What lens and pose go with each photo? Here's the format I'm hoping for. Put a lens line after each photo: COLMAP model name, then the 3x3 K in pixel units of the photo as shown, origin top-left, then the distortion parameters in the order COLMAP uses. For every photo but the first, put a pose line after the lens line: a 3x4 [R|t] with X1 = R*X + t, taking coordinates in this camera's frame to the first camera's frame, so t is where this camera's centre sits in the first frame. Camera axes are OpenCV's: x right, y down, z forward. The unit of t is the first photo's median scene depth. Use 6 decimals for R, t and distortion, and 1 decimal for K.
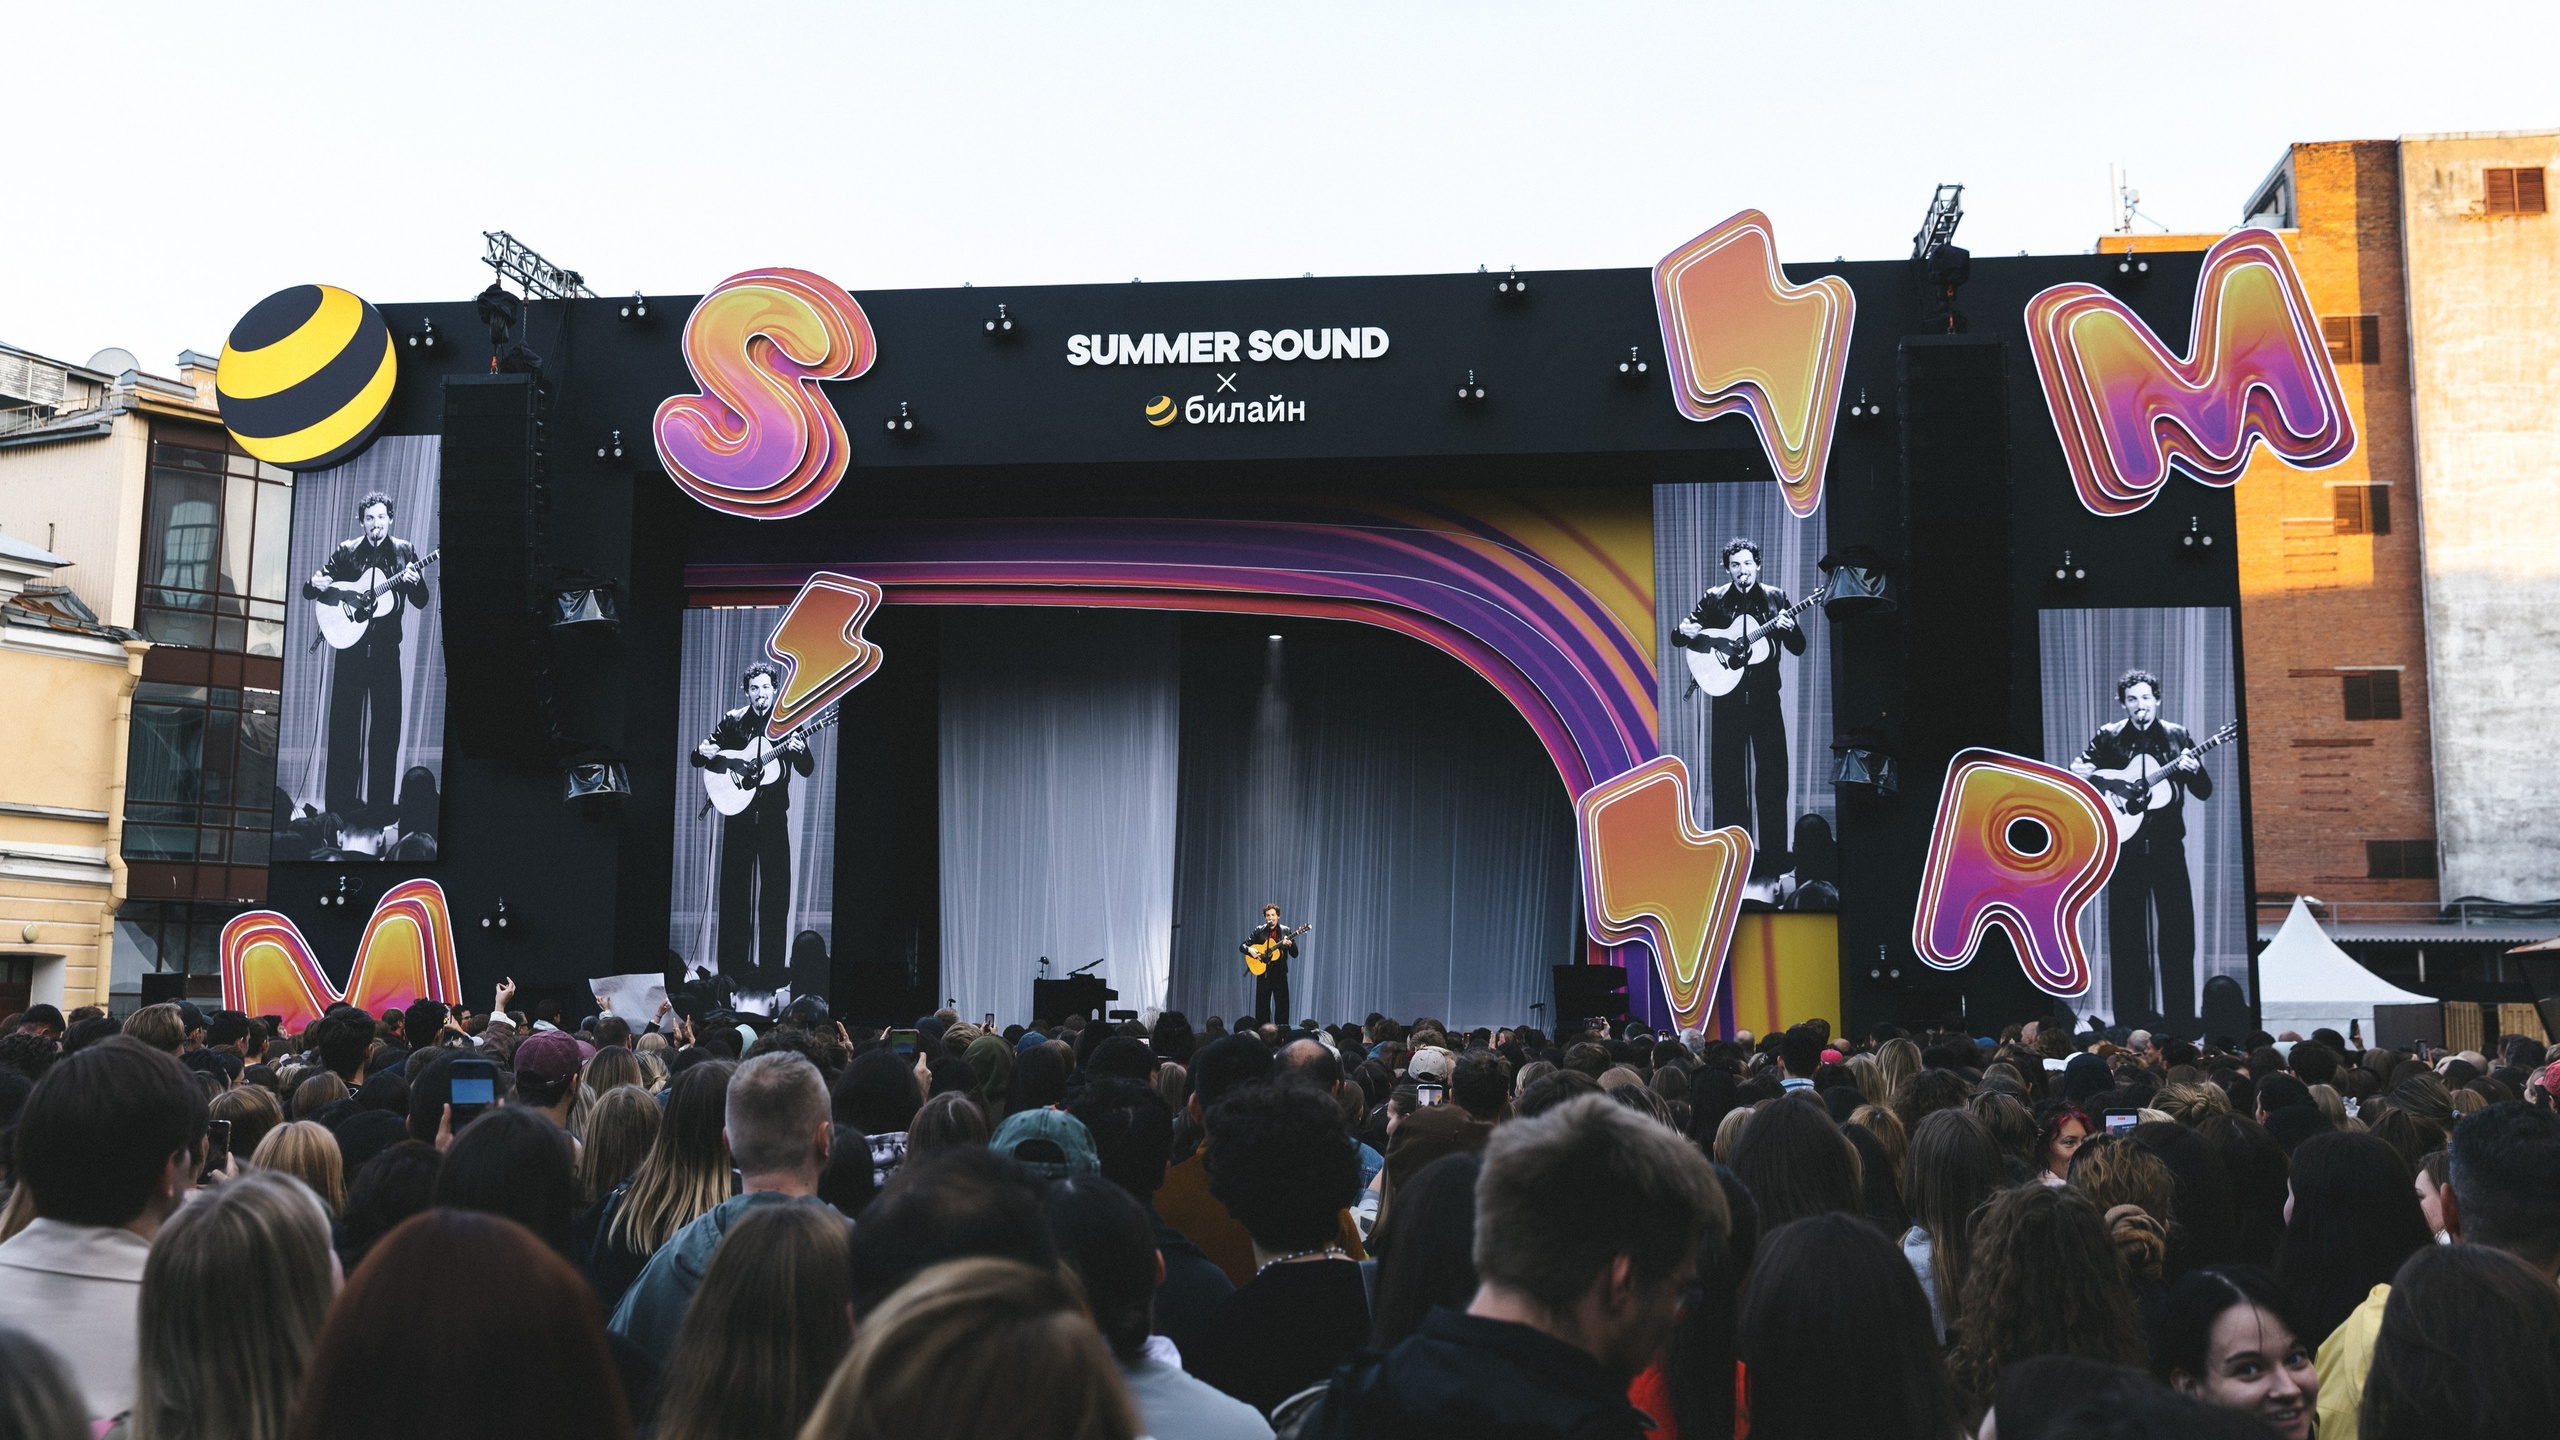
lens RADIAL K [[2799.0, 0, 1280.0], [0, 2799.0, 720.0], [0, 0, 1]] dist [0.011994, 0.044847]
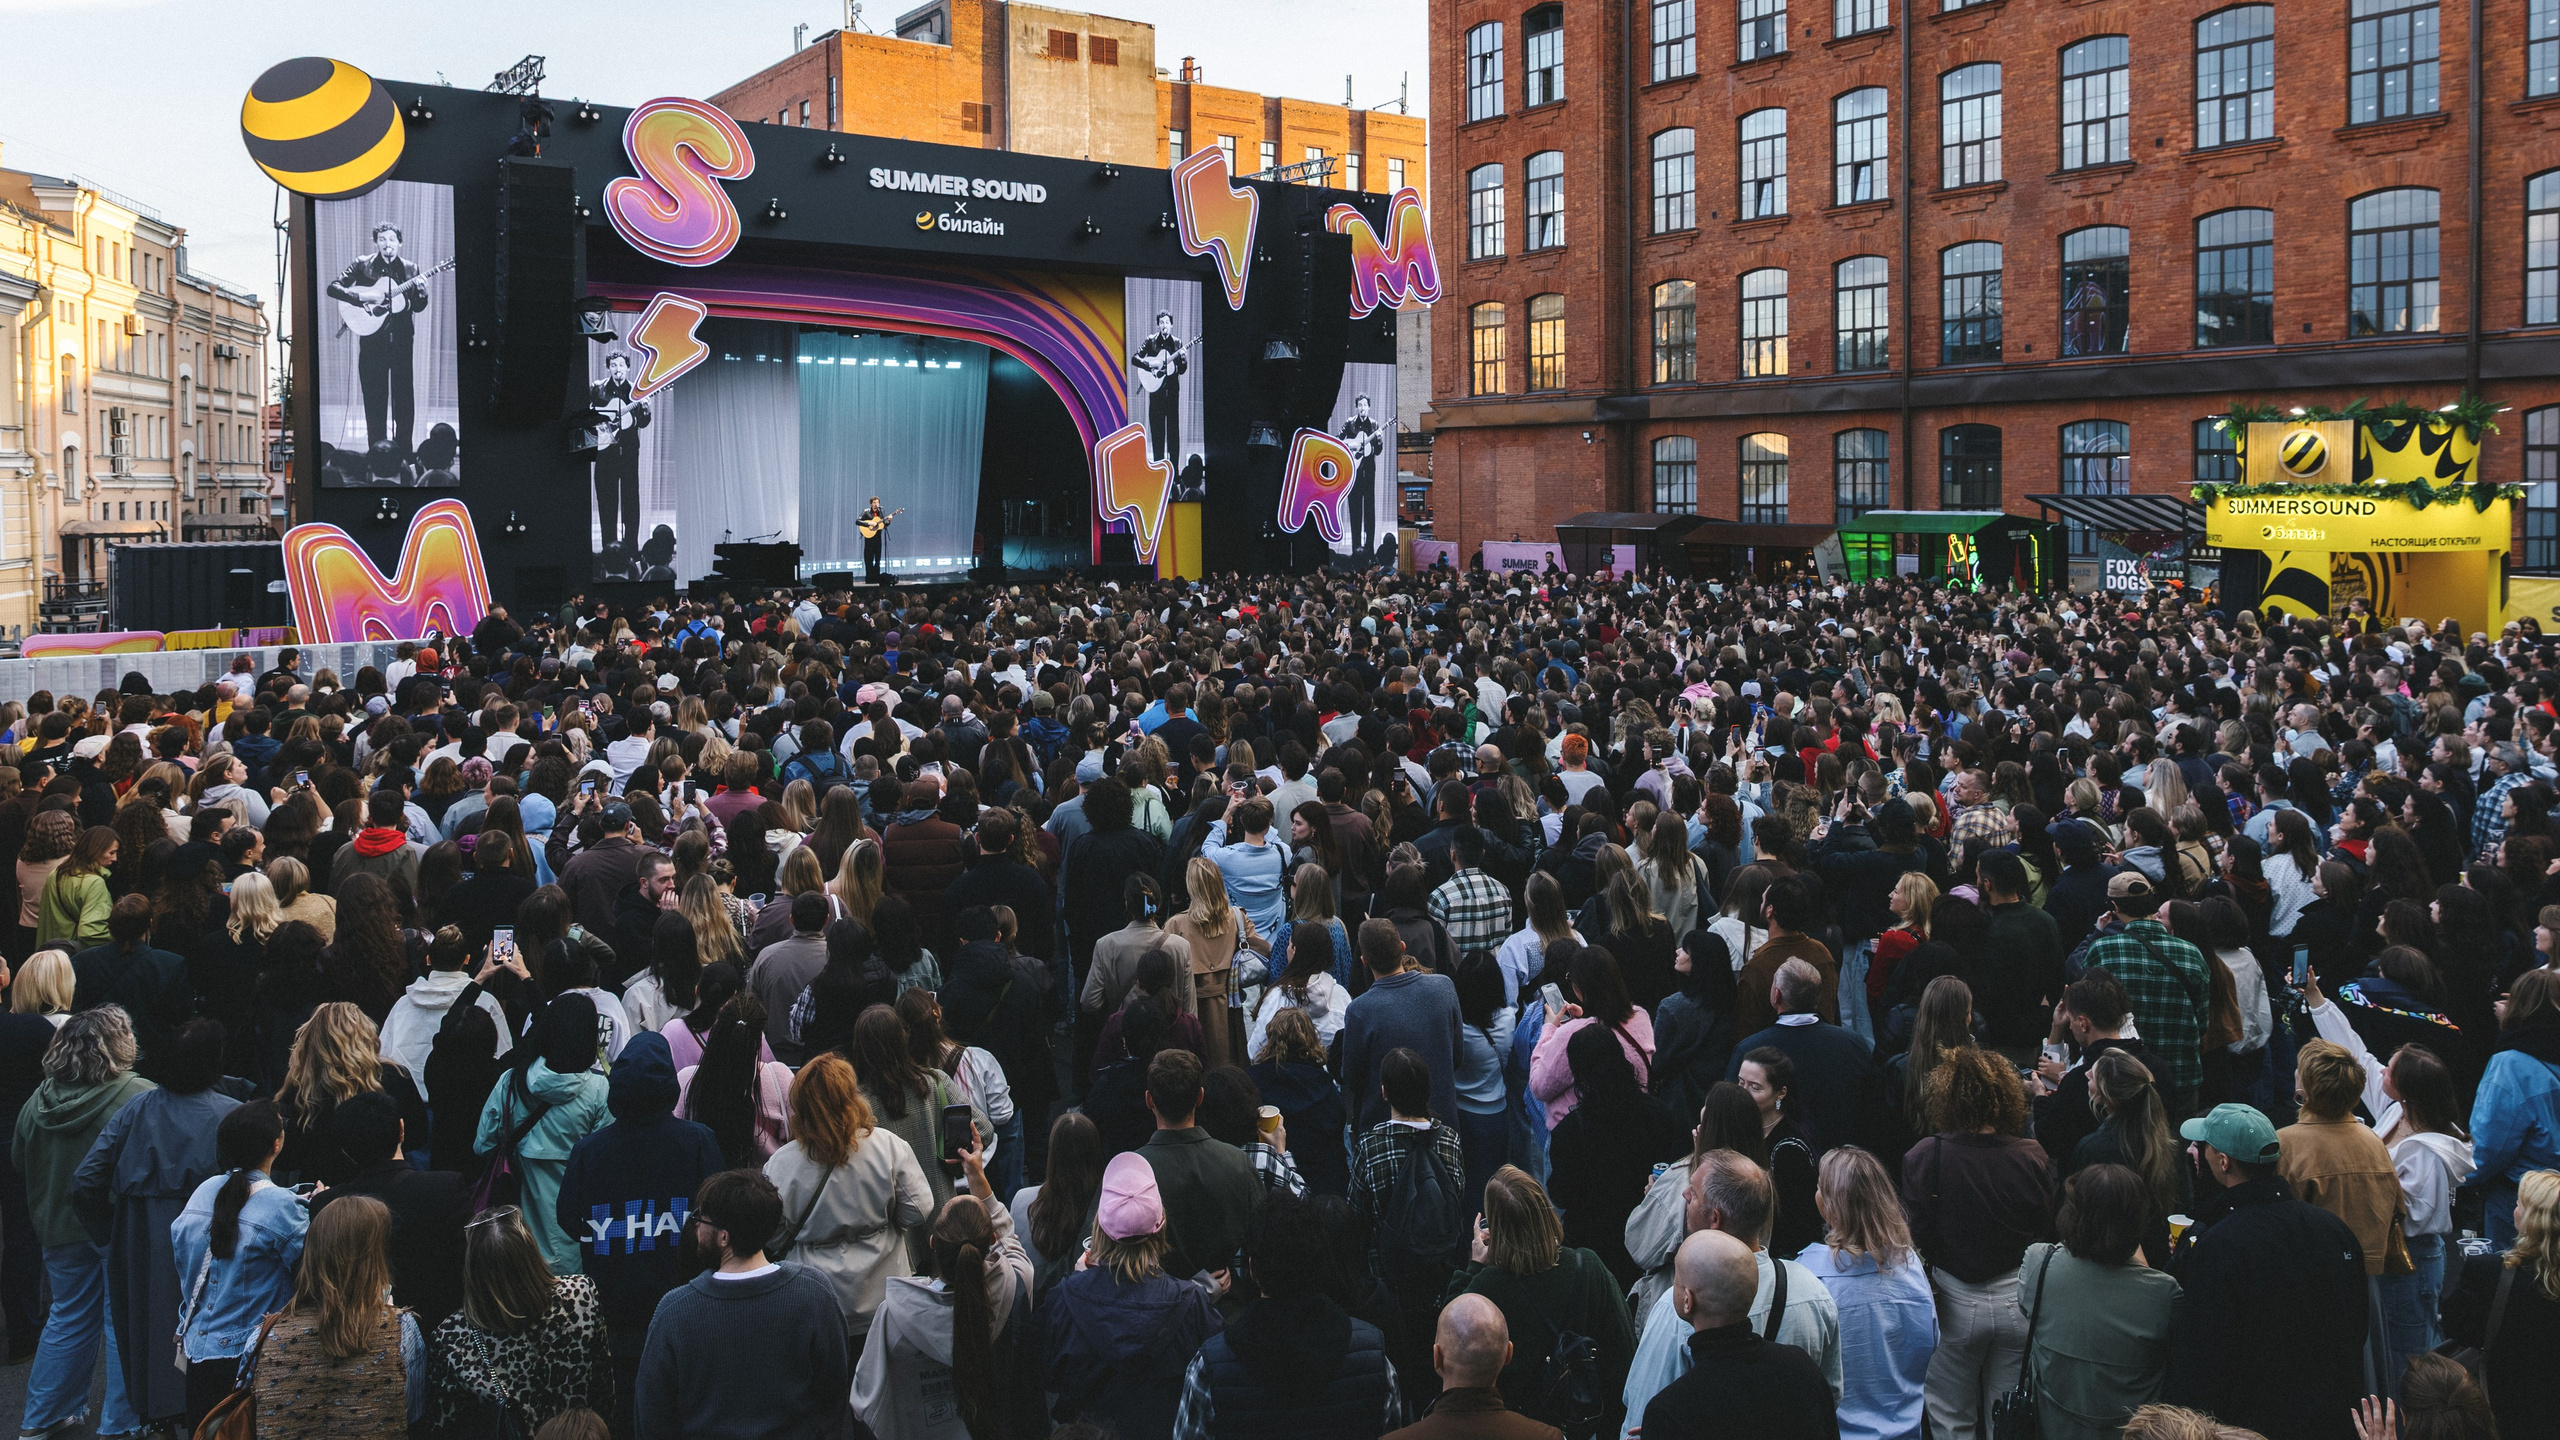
lens RADIAL K [[1901.2, 0, 1280.0], [0, 1901.2, 720.0], [0, 0, 1]] dist [0.002549, -0.000634]
pose [[0.718509, -0.100534, 0.688213, -0.717952], [-0.063647, 0.975842, 0.209000, -0.068684], [-0.692599, -0.193972, 0.694753, -0.022923]]
